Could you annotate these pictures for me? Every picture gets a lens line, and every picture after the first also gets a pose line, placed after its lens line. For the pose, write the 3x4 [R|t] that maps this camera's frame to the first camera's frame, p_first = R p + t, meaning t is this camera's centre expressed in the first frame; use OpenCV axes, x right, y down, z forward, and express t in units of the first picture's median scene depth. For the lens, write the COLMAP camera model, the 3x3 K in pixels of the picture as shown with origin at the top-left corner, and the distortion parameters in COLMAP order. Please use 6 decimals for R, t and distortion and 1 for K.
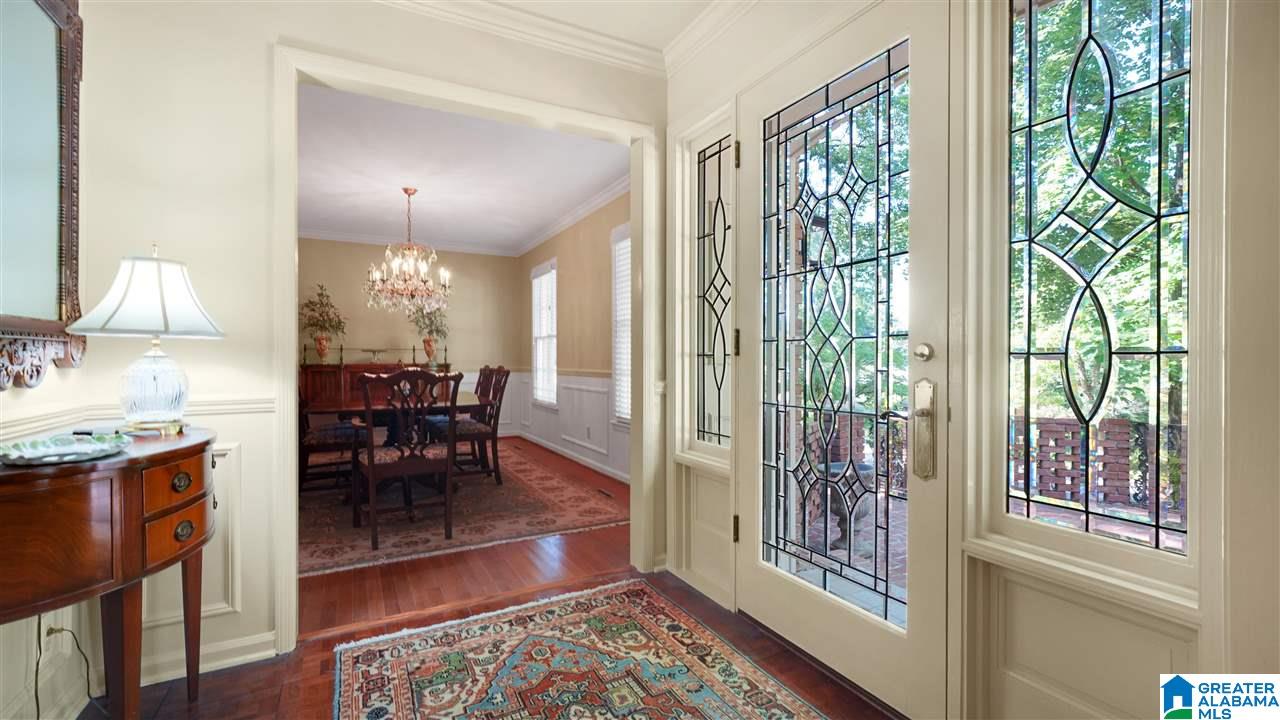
lens RADIAL K [[555.3, 0, 642.7], [0, 555.3, 361.8], [0, 0, 1]] dist [0.000272, -0.000060]
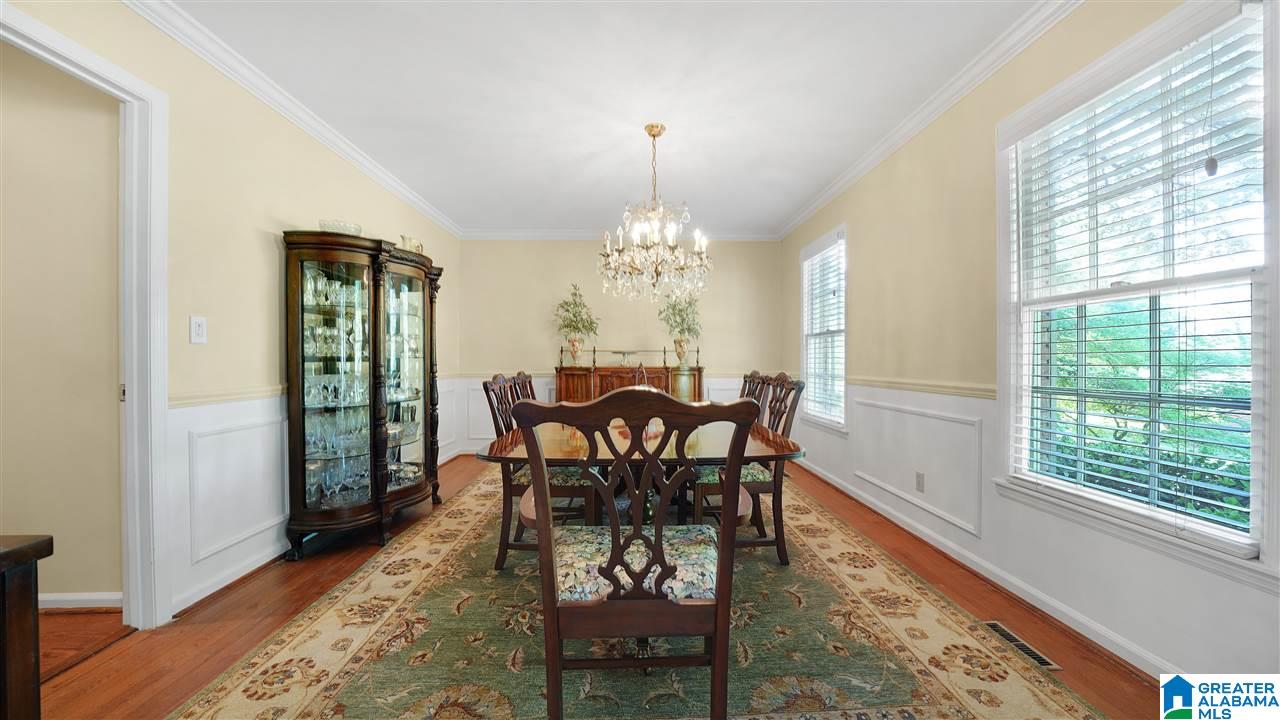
lens RADIAL K [[444.4, 0, 635.8], [0, 444.4, 365.8], [0, 0, 1]] dist [-0.014318, -0.000051]
pose [[0.891780, 0.006769, -0.452419, -0.142089], [-0.003975, 0.999967, 0.007126, -0.003331], [0.452453, -0.004556, 0.891777, 0.375549]]
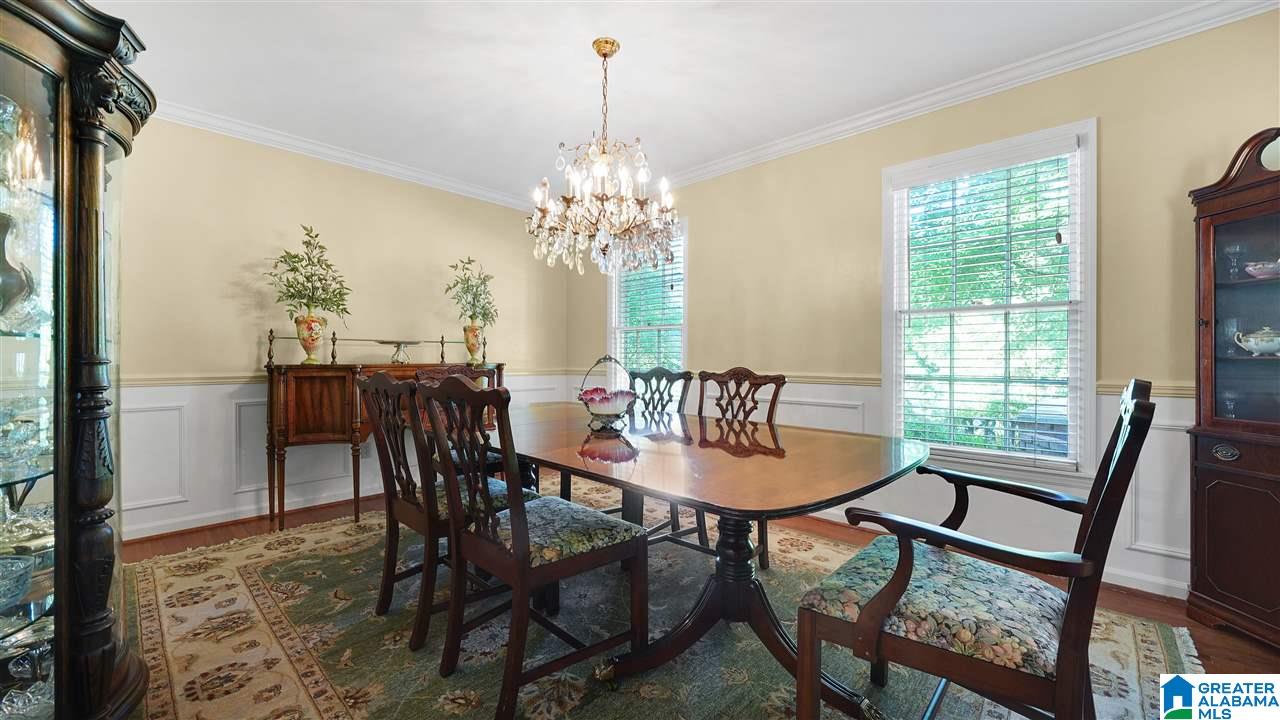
lens RADIAL K [[498.1, 0, 637.3], [0, 498.1, 360.6], [0, 0, 1]] dist [-0.003623, -0.000062]
pose [[0.950031, 0.002214, 0.312148, -0.430517], [-0.002017, 0.999998, -0.000955, 0.000172], [-0.312149, 0.000277, 0.950033, 0.417734]]
